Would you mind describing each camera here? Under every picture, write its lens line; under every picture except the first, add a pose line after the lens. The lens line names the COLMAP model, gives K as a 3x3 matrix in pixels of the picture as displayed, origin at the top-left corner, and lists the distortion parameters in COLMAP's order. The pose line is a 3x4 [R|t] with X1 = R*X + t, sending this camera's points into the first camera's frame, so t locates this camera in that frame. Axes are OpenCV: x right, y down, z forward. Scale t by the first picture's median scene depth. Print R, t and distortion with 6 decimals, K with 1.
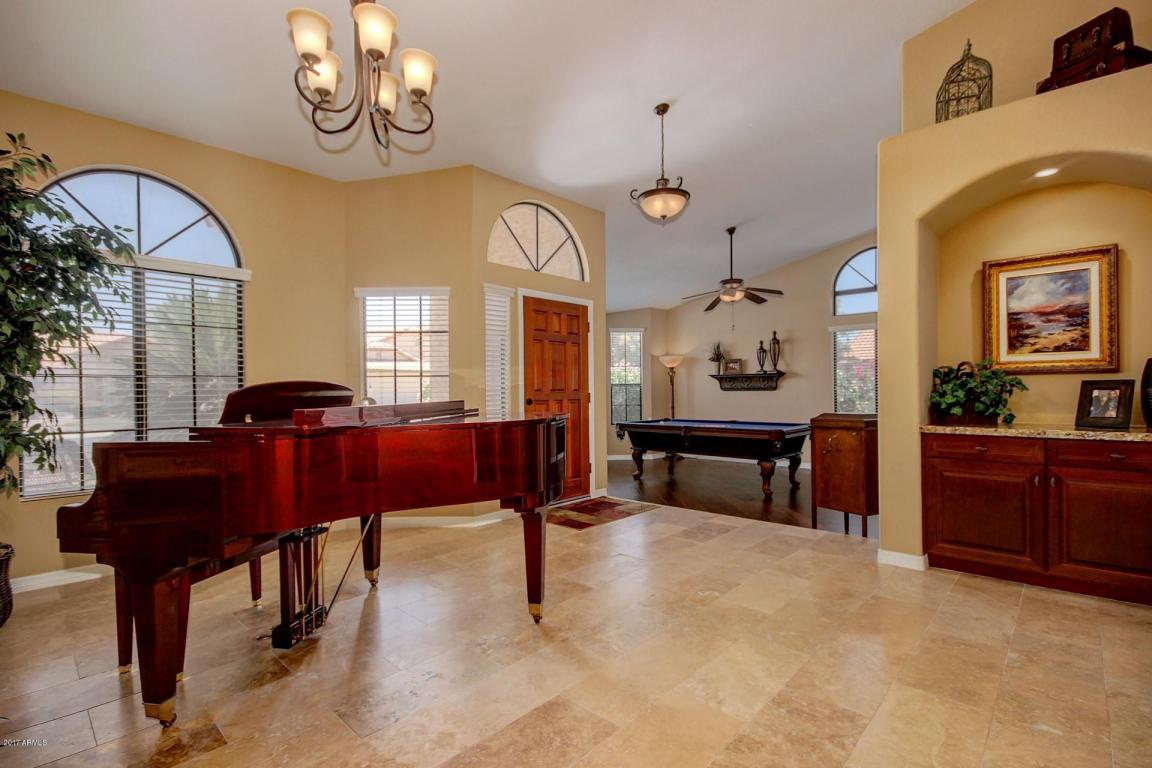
lens RADIAL K [[538.9, 0, 582.3], [0, 538.9, 383.5], [0, 0, 1]] dist [0.010940, -0.003385]
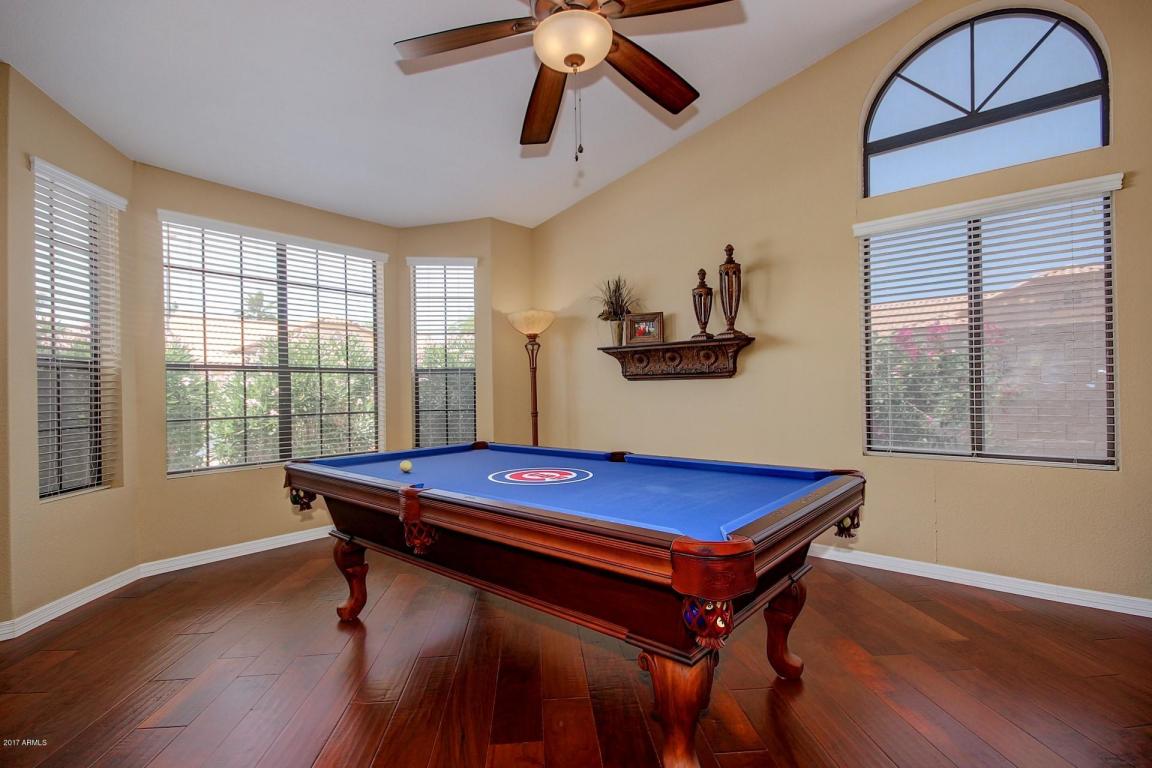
lens RADIAL K [[538.9, 0, 575.6], [0, 538.9, 388.2], [0, 0, 1]] dist [0.010940, -0.003385]
pose [[0.999198, -0.005940, 0.039595, 0.198526], [0.005698, 0.999964, 0.006234, 0.017923], [-0.039631, -0.006004, 0.999196, 0.525656]]
